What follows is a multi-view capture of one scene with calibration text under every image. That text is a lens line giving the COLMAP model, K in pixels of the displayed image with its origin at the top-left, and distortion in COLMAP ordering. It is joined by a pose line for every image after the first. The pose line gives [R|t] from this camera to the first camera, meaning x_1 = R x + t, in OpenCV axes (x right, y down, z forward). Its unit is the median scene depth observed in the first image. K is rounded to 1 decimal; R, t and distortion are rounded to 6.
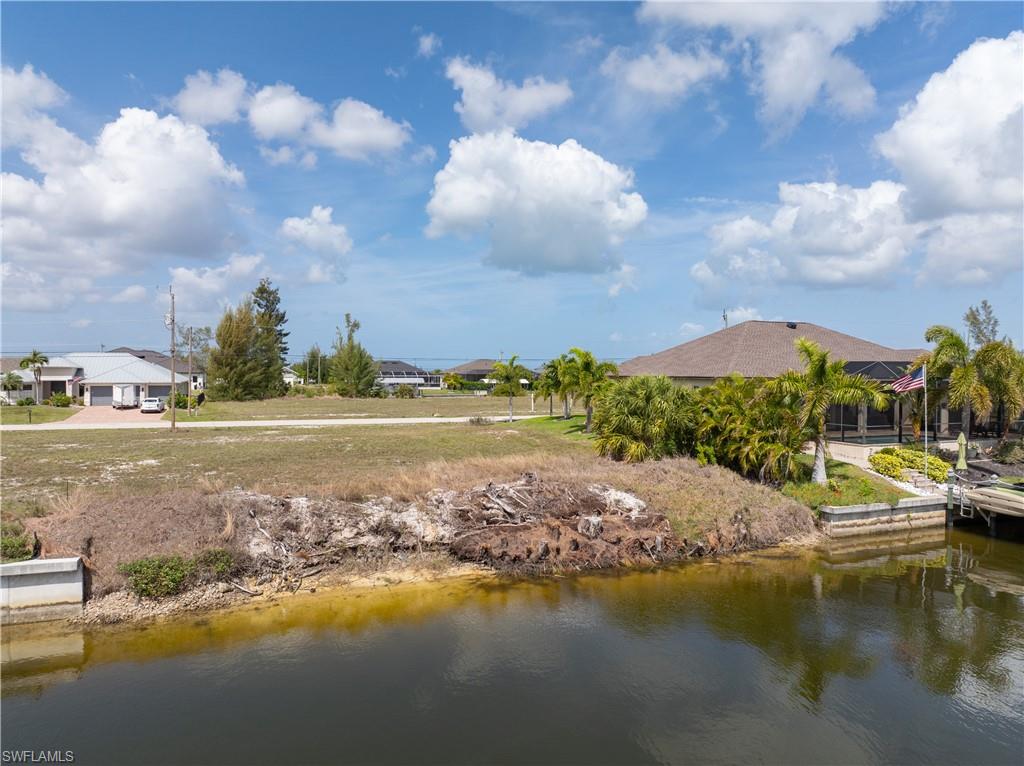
lens RADIAL K [[728.4, 0, 512.0], [0, 728.4, 383.0], [0, 0, 1]] dist [-0.031800, 0.003235]
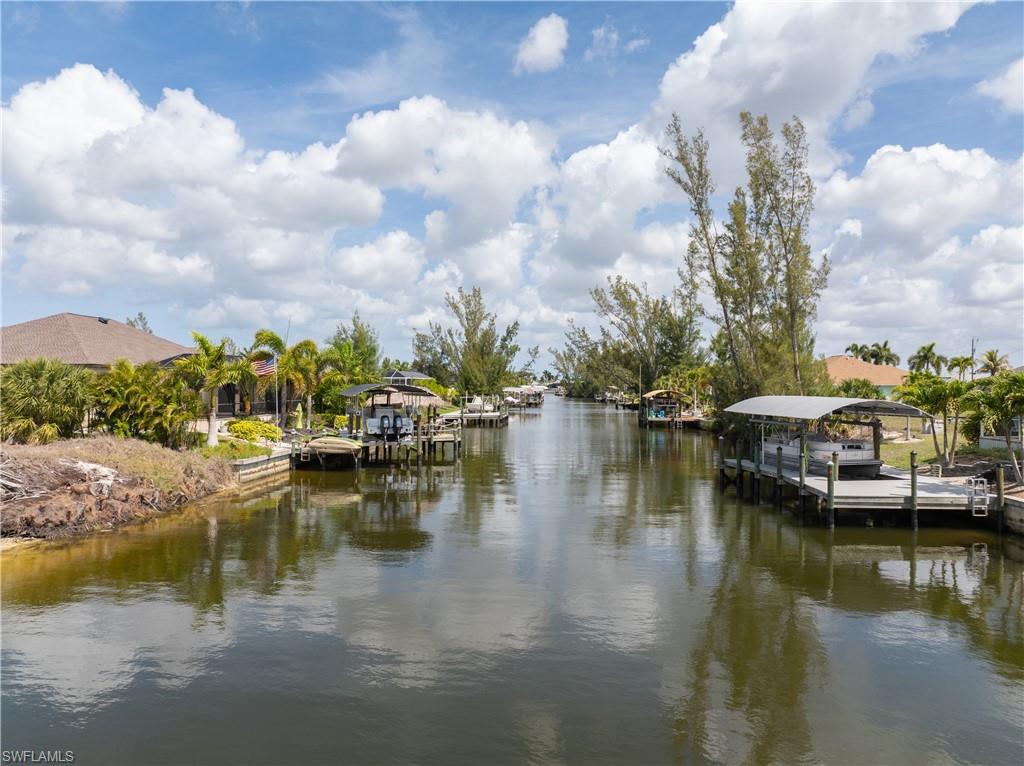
lens RADIAL K [[728.4, 0, 512.0], [0, 728.4, 383.0], [0, 0, 1]] dist [-0.031800, 0.003235]
pose [[0.432703, 0.005601, 0.901519, -0.216655], [0.006789, 0.999932, -0.009471, 0.018863], [-0.901511, 0.010218, 0.432636, -0.008404]]
